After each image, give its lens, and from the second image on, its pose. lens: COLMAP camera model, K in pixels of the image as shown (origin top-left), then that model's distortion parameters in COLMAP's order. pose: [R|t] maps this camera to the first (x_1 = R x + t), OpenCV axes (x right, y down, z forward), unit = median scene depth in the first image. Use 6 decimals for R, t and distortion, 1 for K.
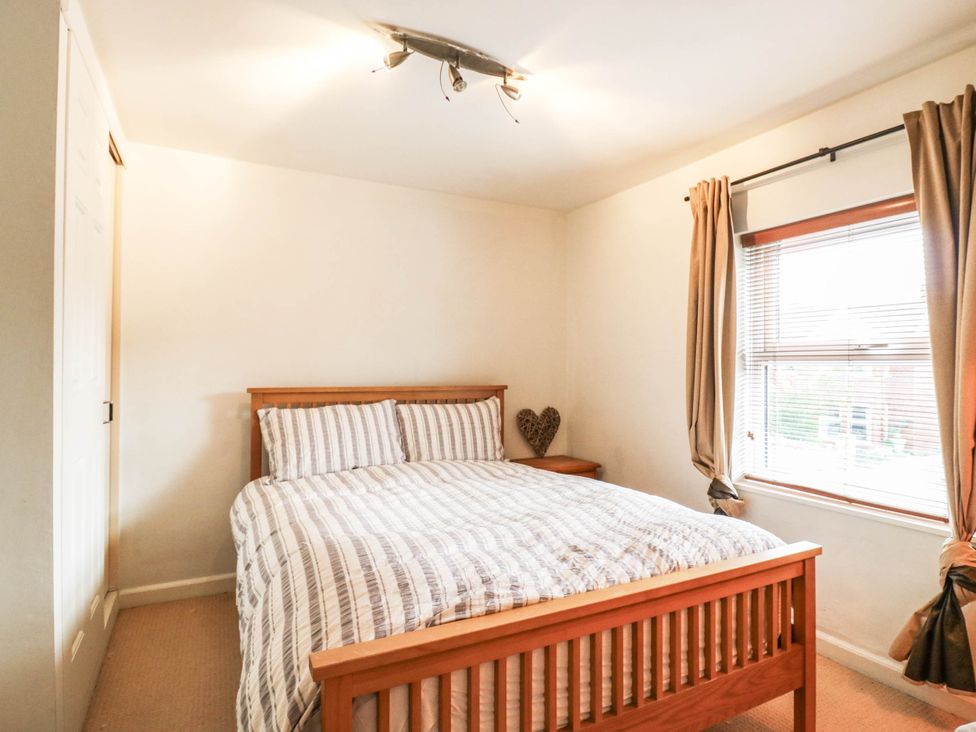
lens RADIAL K [[523.4, 0, 490.3], [0, 523.4, 358.3], [0, 0, 1]] dist [-0.003544, -0.000542]
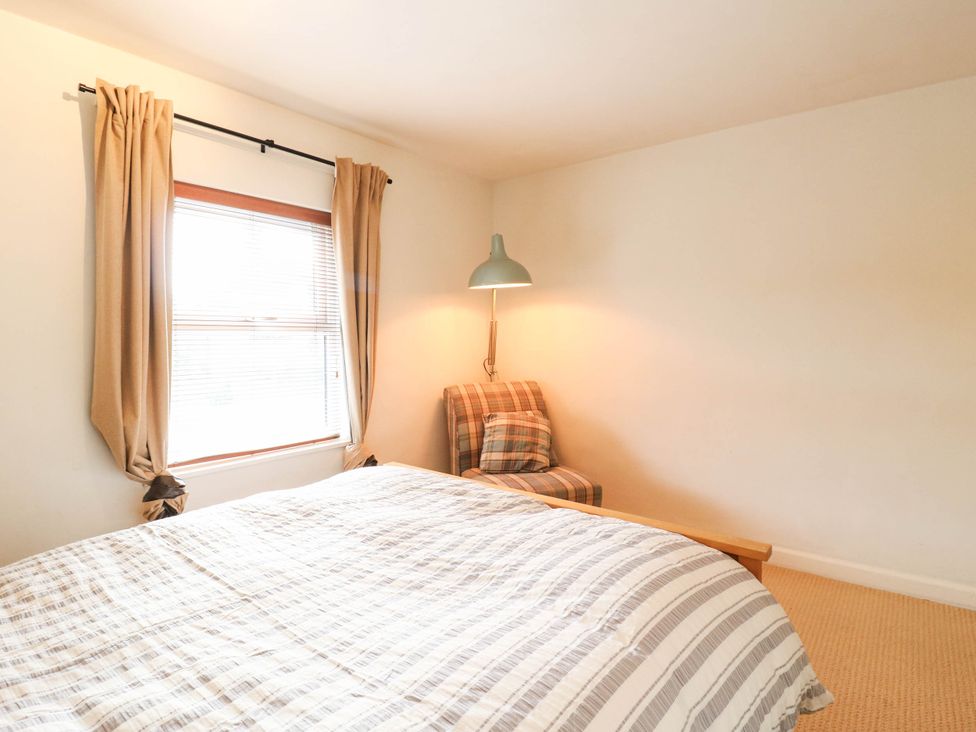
lens RADIAL K [[523.4, 0, 490.3], [0, 523.4, 358.3], [0, 0, 1]] dist [-0.003544, -0.000542]
pose [[-0.391332, -0.041977, 0.919291, -0.583445], [-0.014889, 0.999117, 0.039283, 0.011739], [-0.920129, 0.001685, -0.391612, 0.995287]]
